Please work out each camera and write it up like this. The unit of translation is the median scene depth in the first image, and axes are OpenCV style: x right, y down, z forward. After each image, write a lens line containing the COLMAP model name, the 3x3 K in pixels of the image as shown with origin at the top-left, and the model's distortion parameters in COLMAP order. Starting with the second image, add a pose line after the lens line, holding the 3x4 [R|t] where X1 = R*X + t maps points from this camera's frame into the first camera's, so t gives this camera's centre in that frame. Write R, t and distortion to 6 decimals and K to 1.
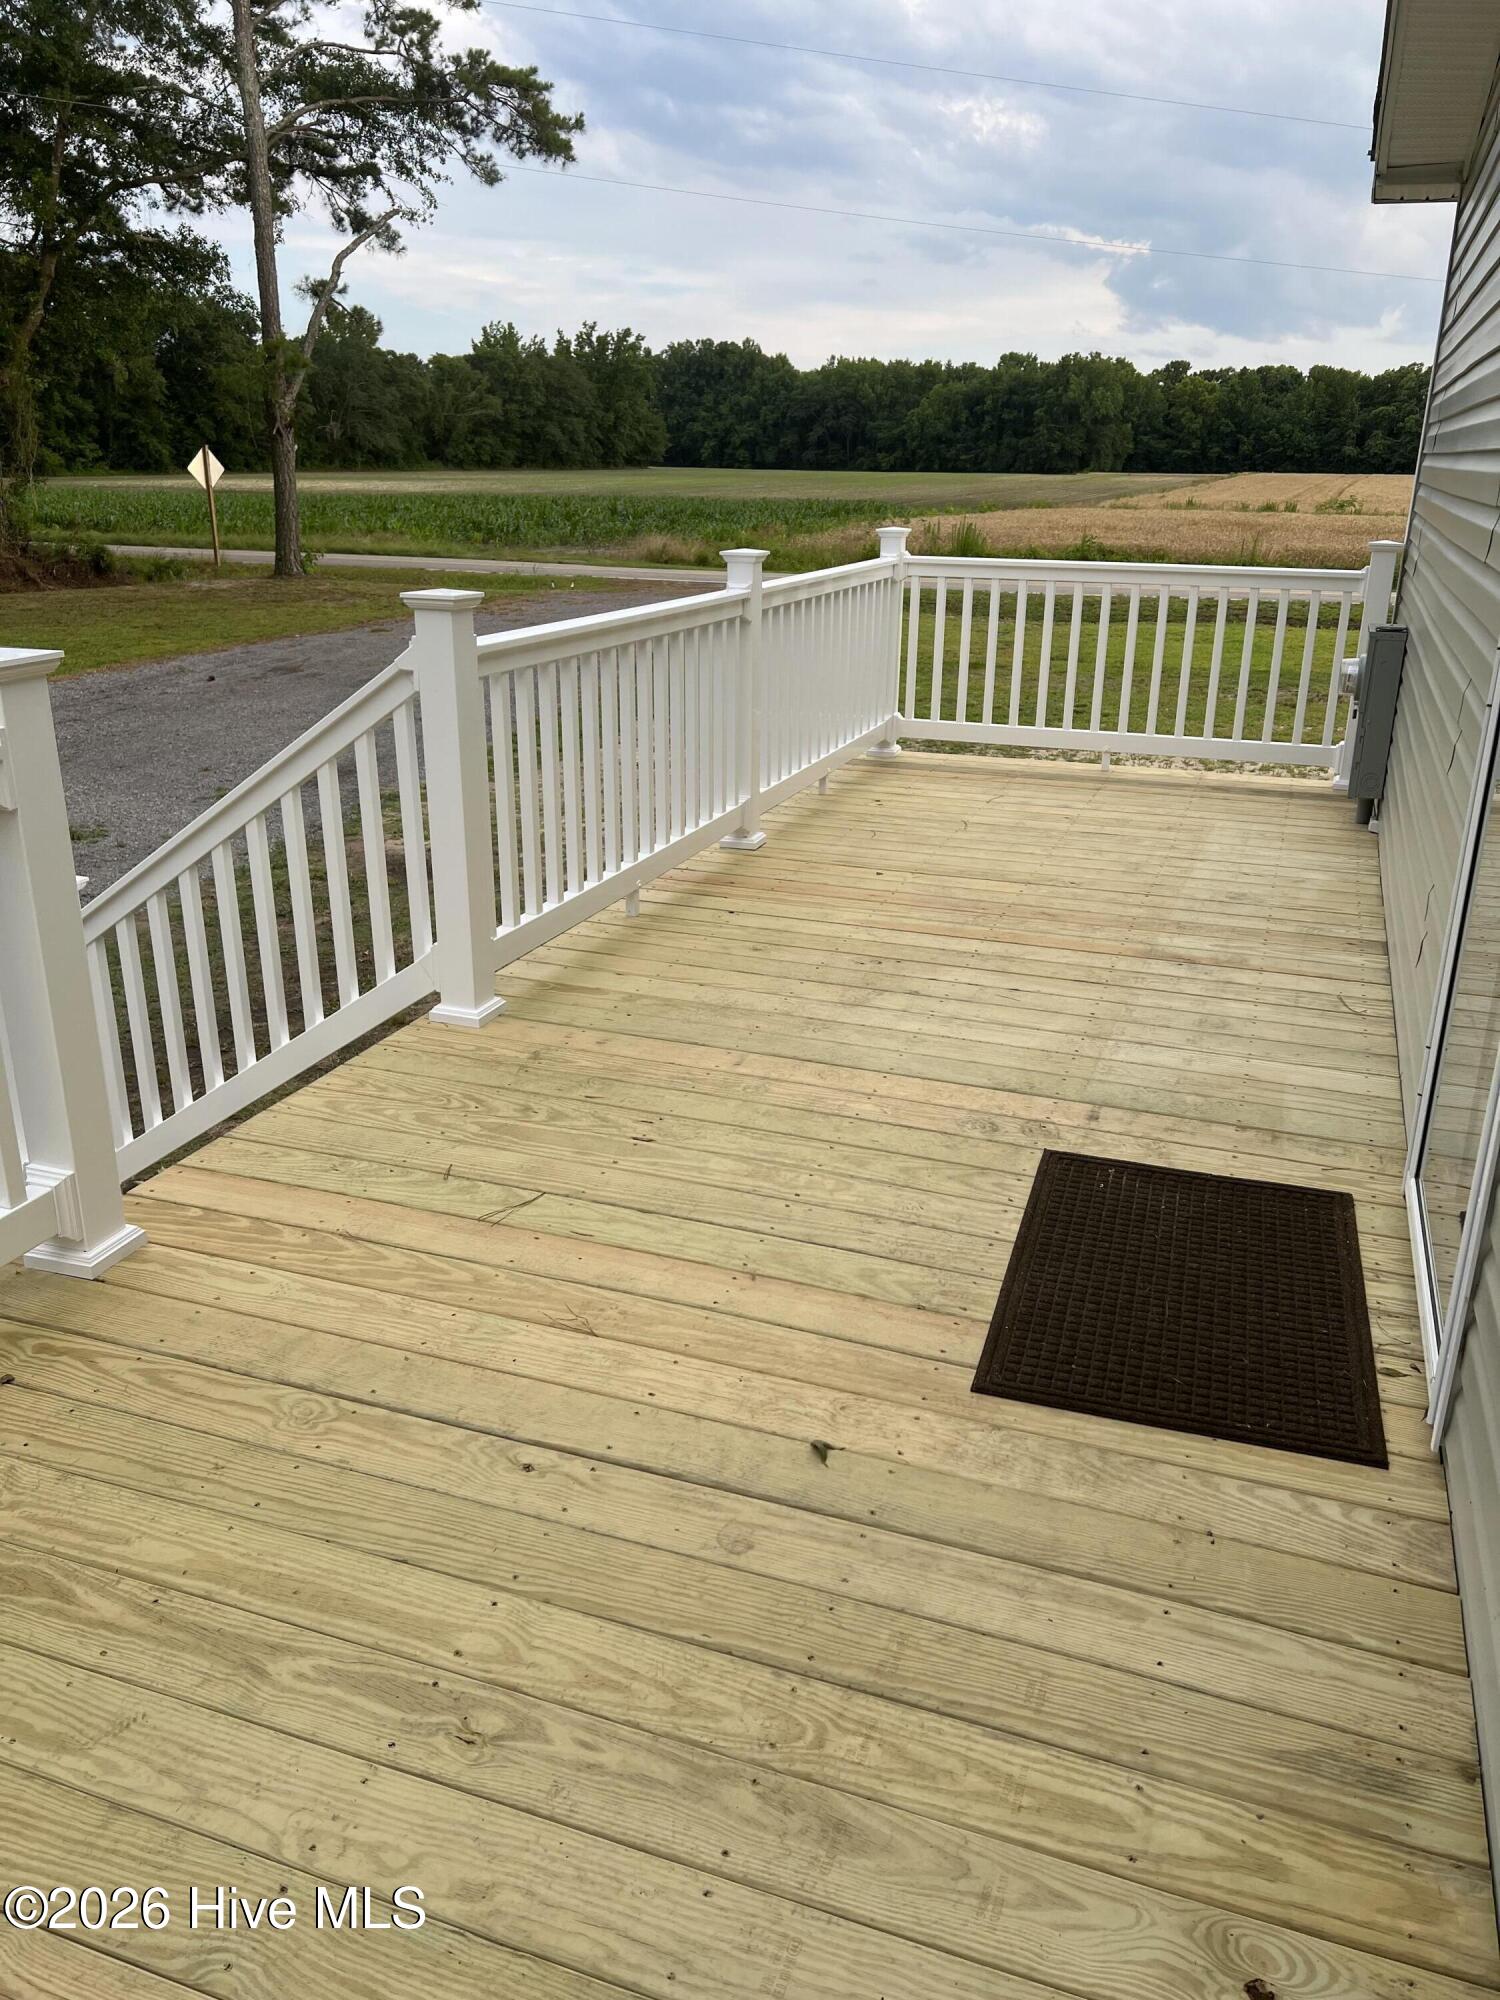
lens RADIAL K [[1499.3, 0, 750.0], [0, 1499.3, 1000.0], [0, 0, 1]] dist [0.123380, -0.000215]
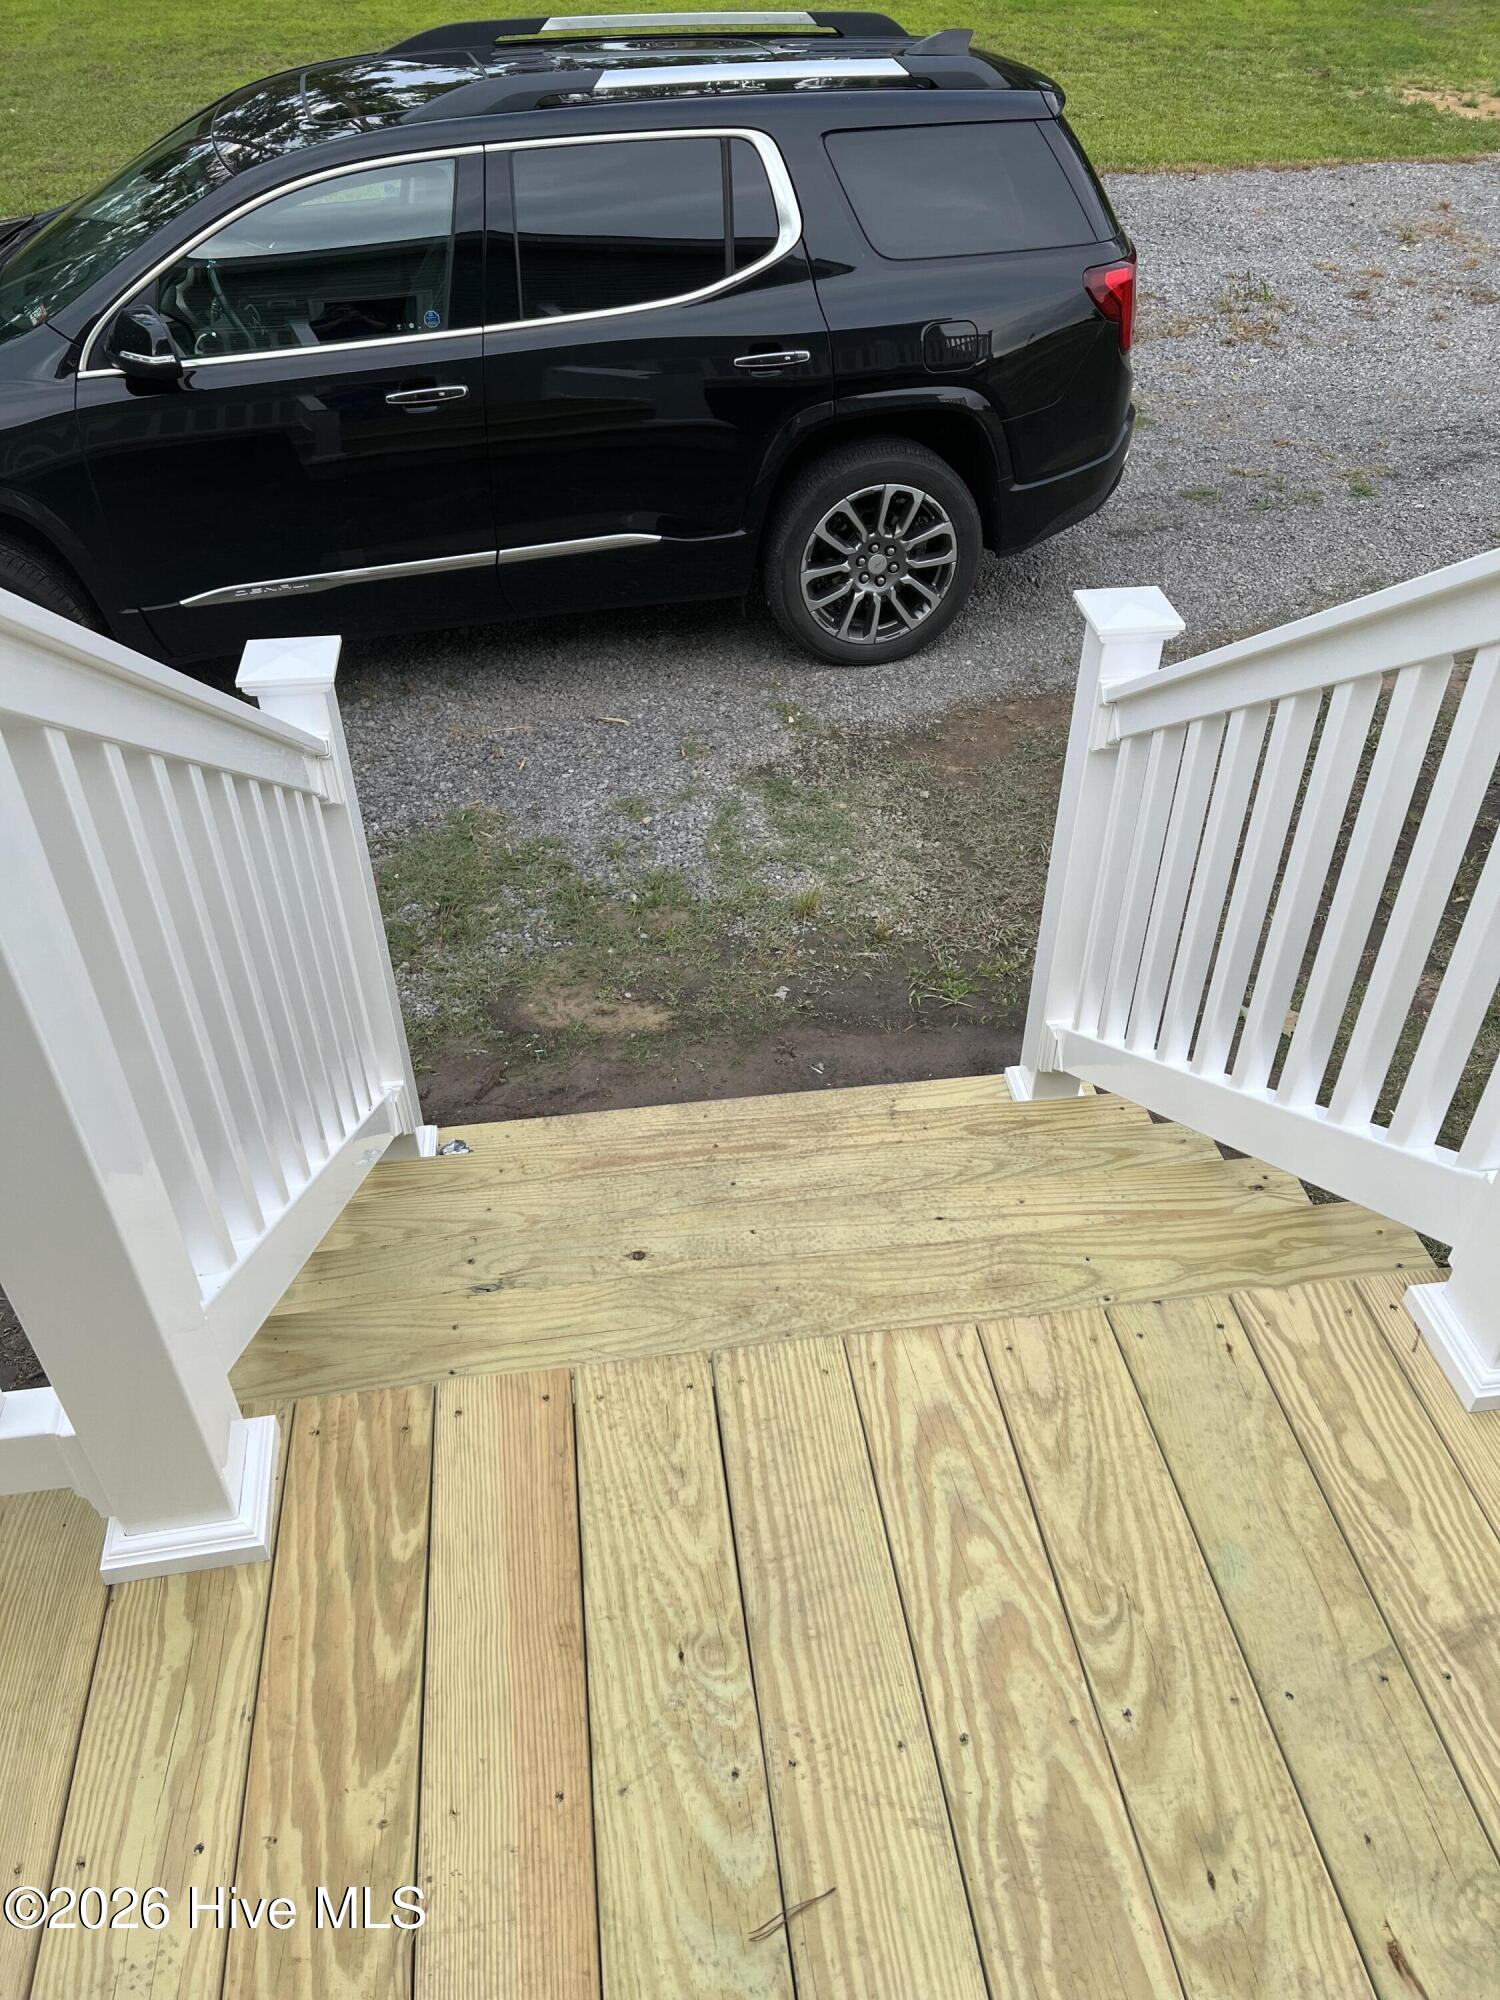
lens RADIAL K [[1530.1, 0, 752.3], [0, 1530.1, 940.3], [0, 0, 1]] dist [0.001513, -0.000438]
pose [[0.463343, 0.544817, -0.698920, -0.053221], [-0.286971, 0.838437, 0.463327, -0.218944], [0.838428, -0.014110, 0.544830, 0.626475]]
